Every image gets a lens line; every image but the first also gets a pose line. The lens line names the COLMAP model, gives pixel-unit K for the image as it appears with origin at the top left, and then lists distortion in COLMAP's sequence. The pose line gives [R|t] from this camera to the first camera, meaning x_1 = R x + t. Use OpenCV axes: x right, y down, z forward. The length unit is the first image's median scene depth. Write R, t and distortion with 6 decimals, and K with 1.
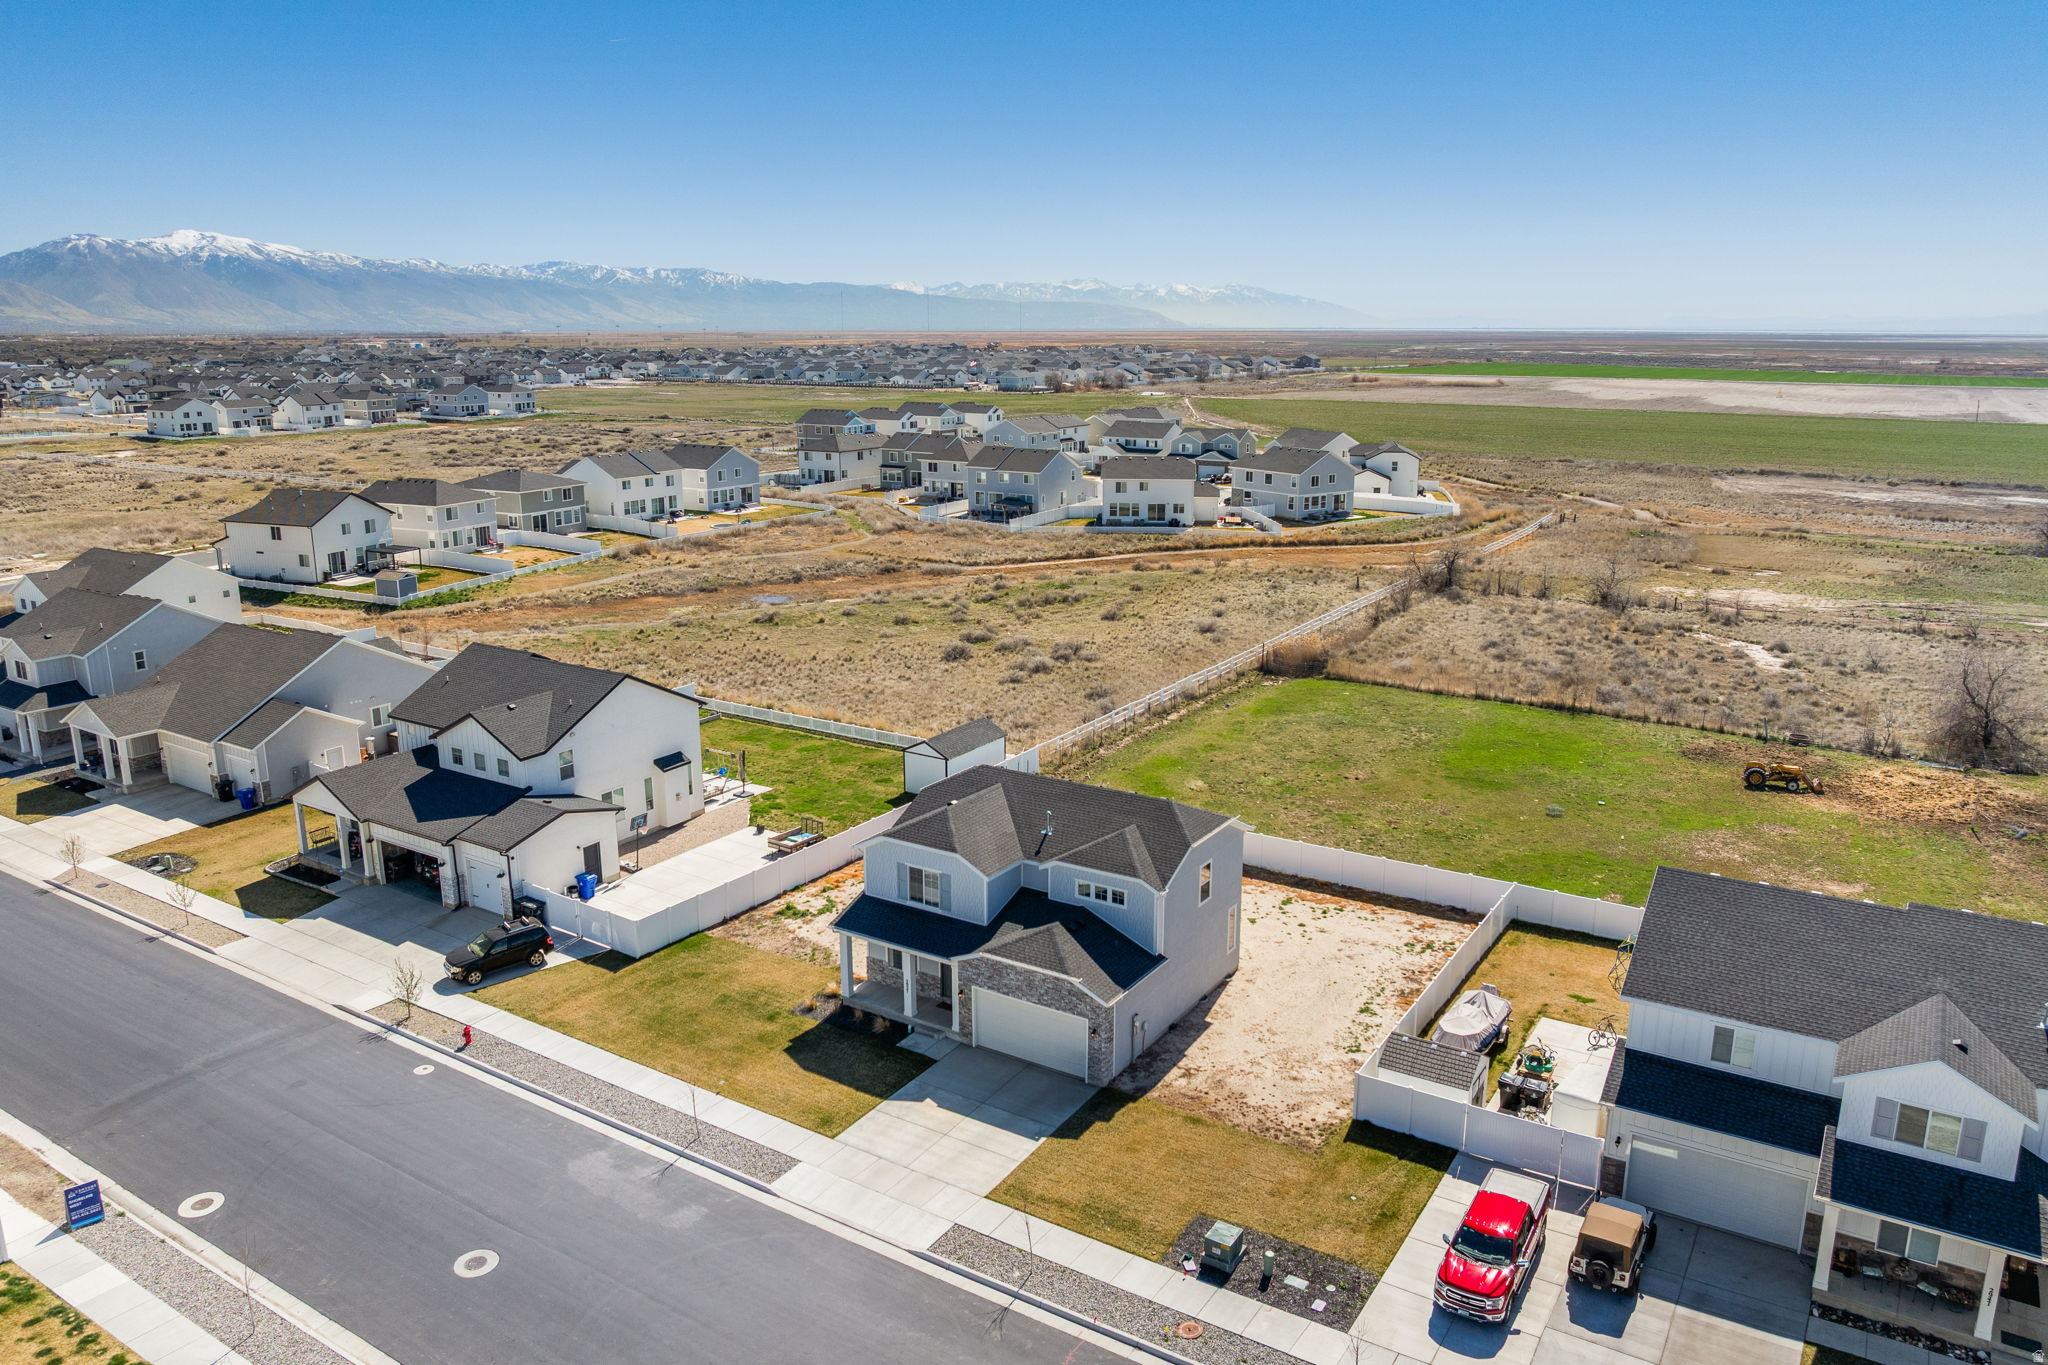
lens RADIAL K [[1444.7, 0, 1029.5], [0, 1444.7, 660.5], [0, 0, 1]] dist [-0.037465, -0.000265]
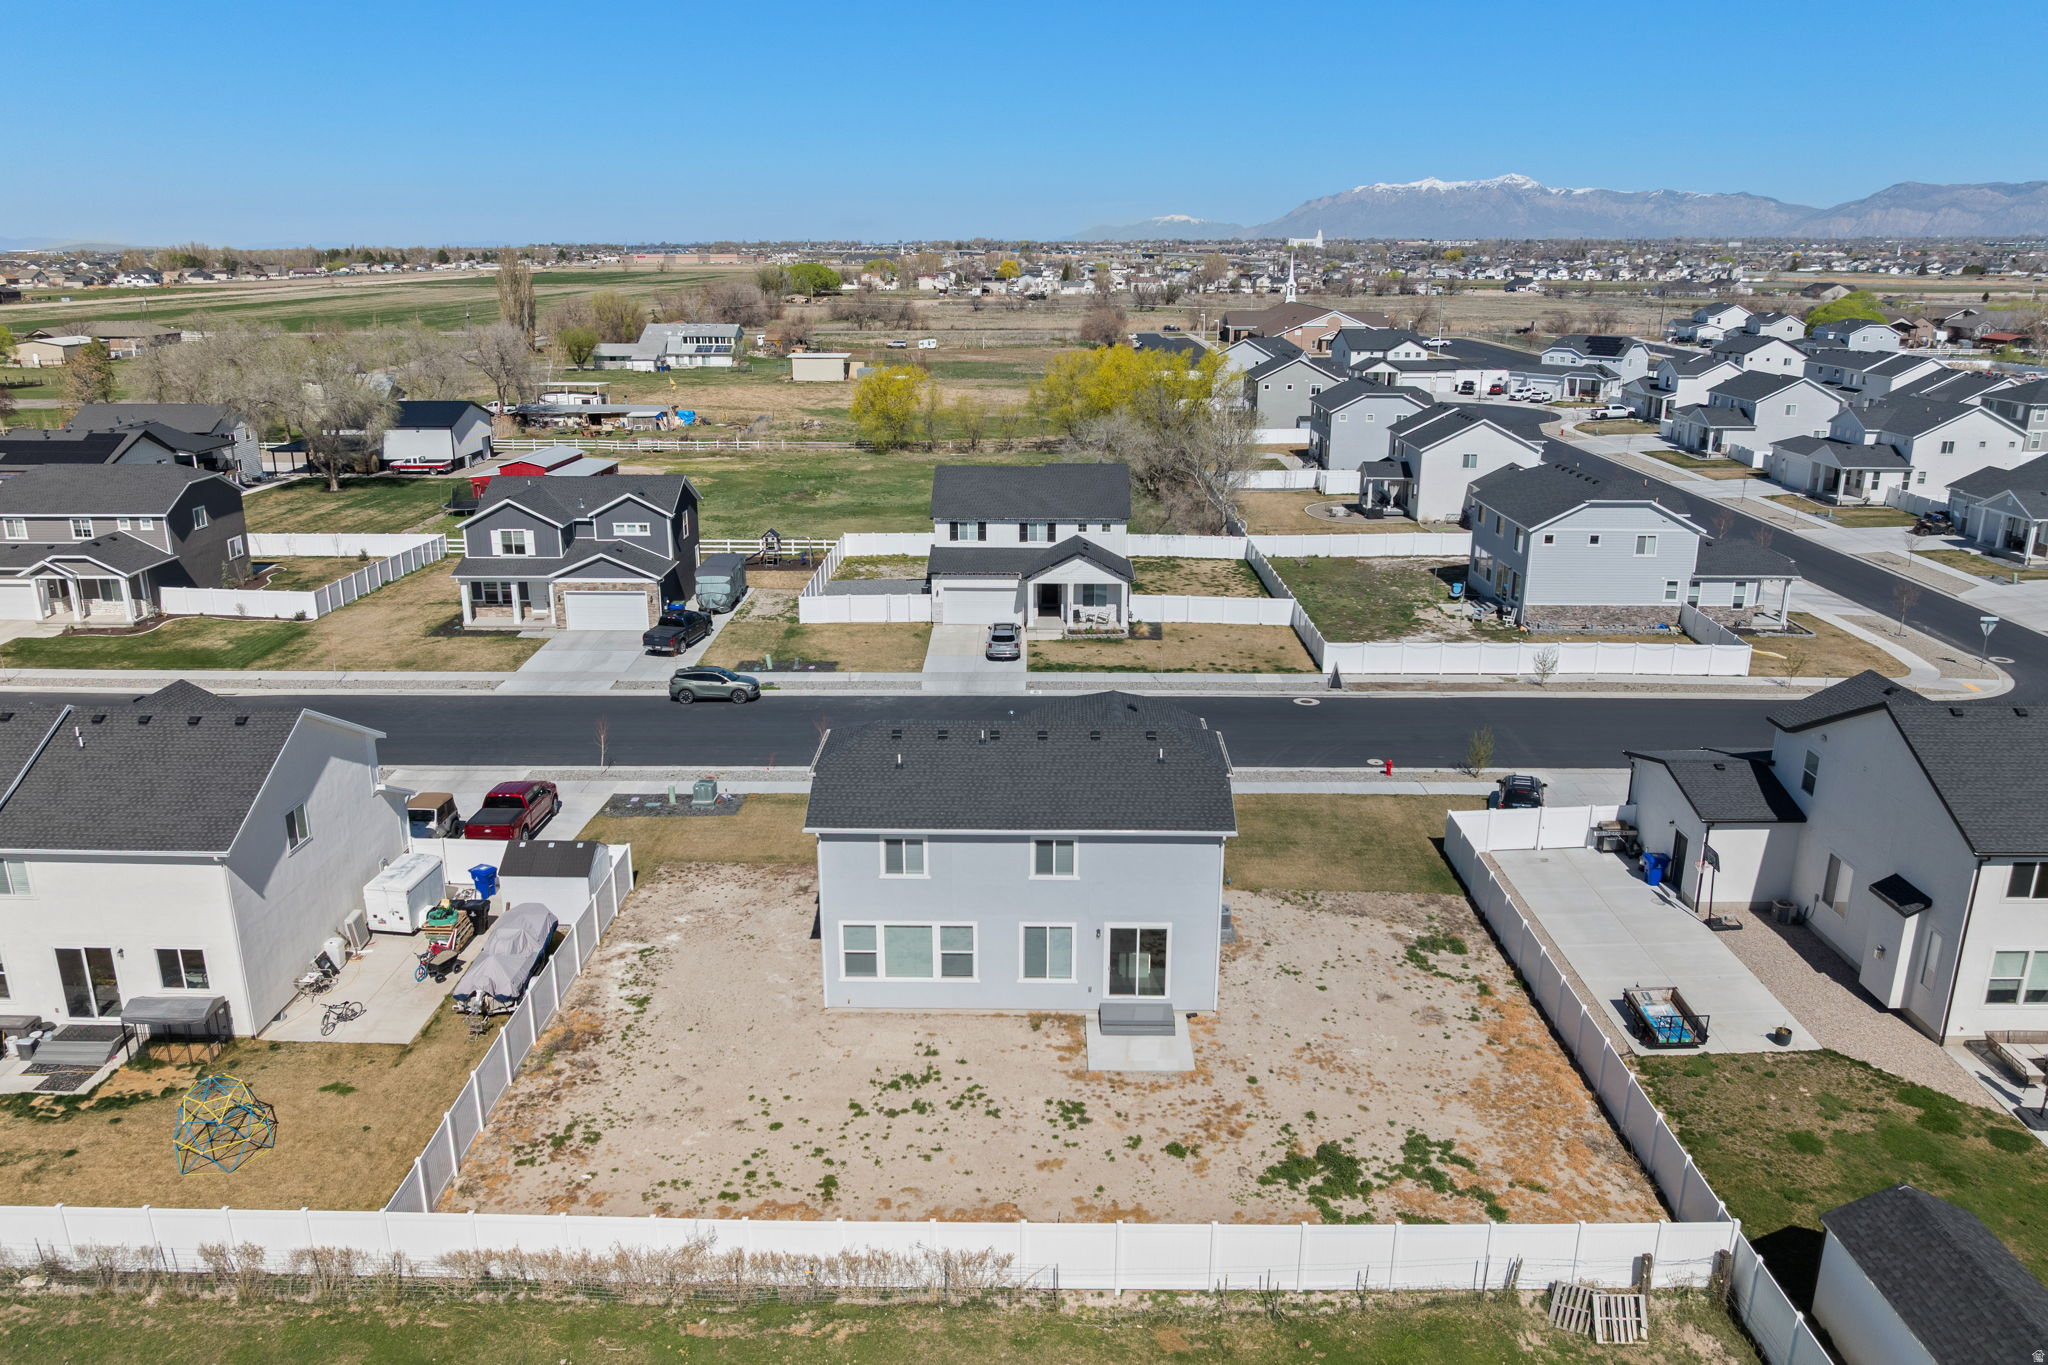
lens RADIAL K [[1444.7, 0, 1028.8], [0, 1444.7, 646.7], [0, 0, 1]] dist [-0.037465, -0.000265]
pose [[-0.847683, 0.141983, -0.511151, 0.349417], [-0.120896, 0.886465, 0.446726, -0.248672], [0.516545, 0.440478, -0.734276, 1.305106]]
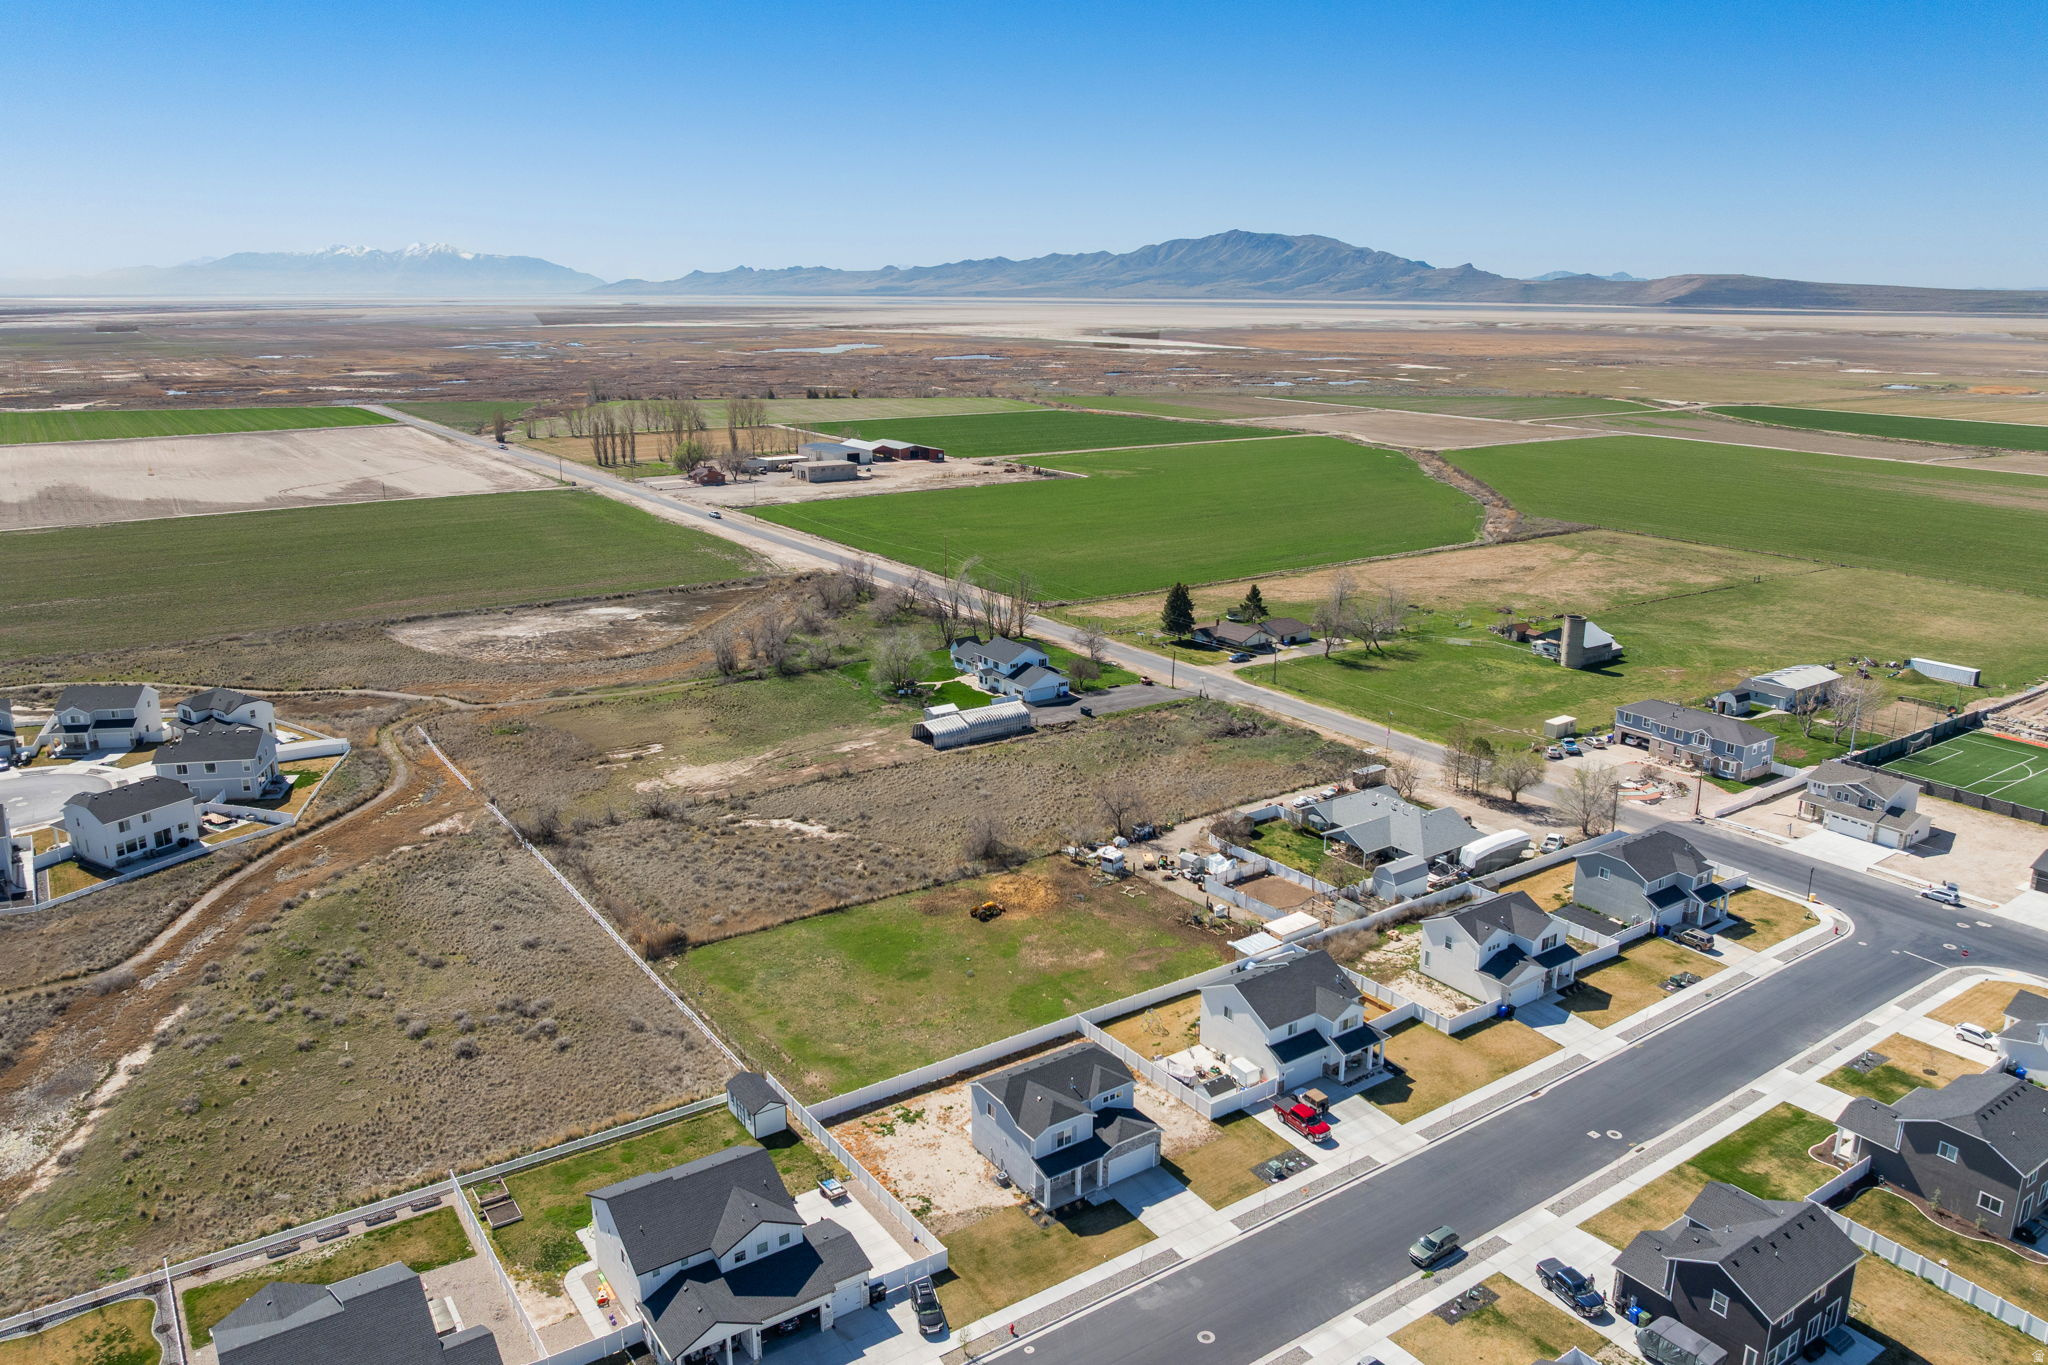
lens RADIAL K [[1444.7, 0, 1038.9], [0, 1444.7, 652.4], [0, 0, 1]] dist [-0.037465, -0.000265]
pose [[0.382476, -0.220457, 0.897280, -1.482083], [0.201018, 0.967711, 0.152075, -0.700949], [-0.901833, 0.122204, 0.414442, 0.049439]]
